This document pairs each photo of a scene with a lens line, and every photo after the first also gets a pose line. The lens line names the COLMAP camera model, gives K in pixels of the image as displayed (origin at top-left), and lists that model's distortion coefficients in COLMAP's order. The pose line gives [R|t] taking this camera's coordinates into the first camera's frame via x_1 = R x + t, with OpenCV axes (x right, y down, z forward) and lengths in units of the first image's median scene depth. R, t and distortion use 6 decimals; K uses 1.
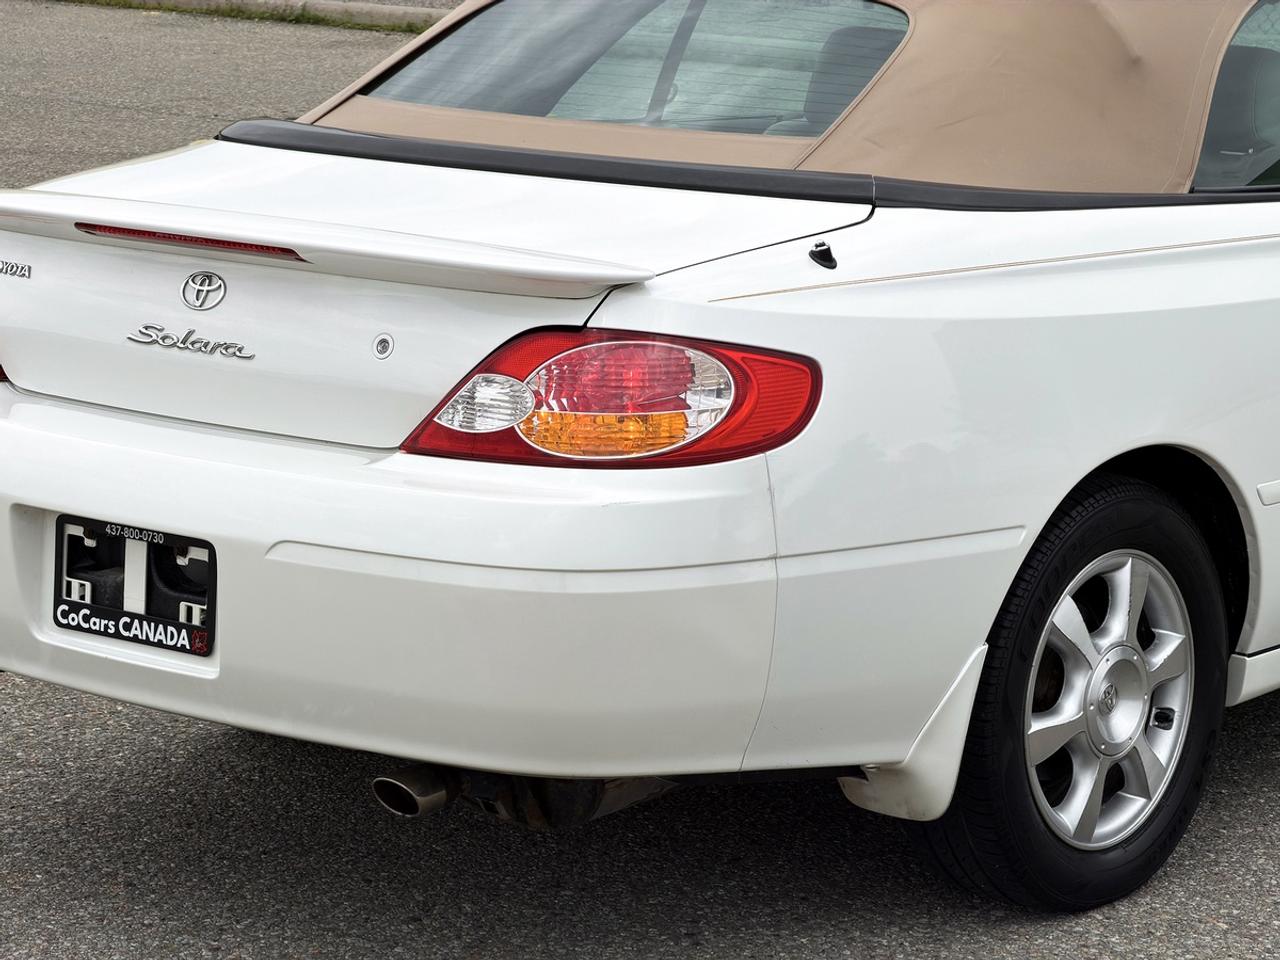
lens RADIAL K [[3740.2, 0, 639.6], [0, 3740.2, 480.8], [0, 0, 1]] dist [0.130122, -0.115451]
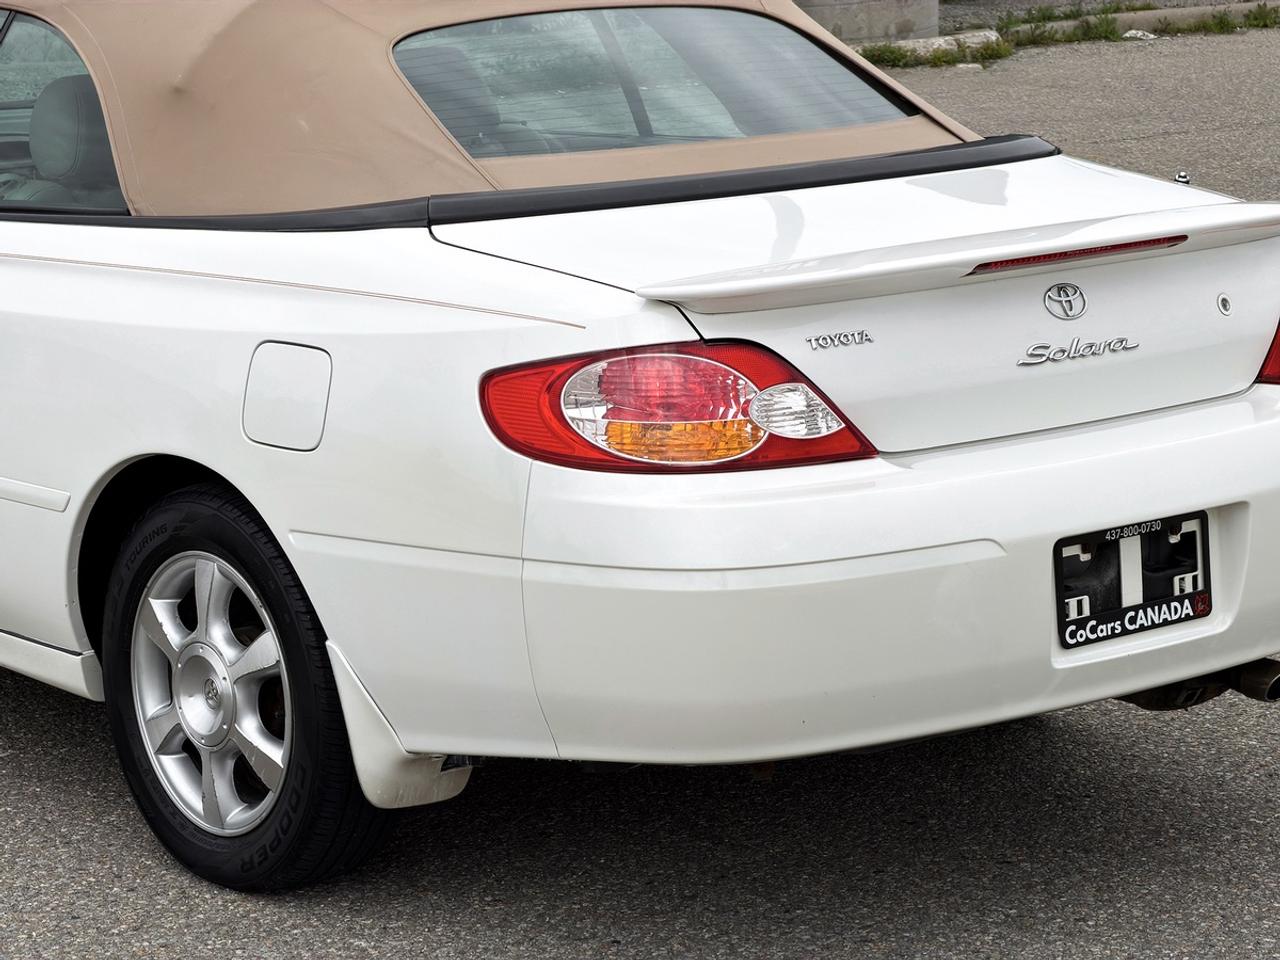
lens RADIAL K [[3610.8, 0, 665.0], [0, 3610.8, 511.2], [0, 0, 1]] dist [0.210622, -0.864052]
pose [[0.192167, -0.201831, 0.960383, -1.137714], [0.203702, 0.965512, 0.162150, -0.183274], [-0.959988, 0.164472, 0.226652, 0.892674]]
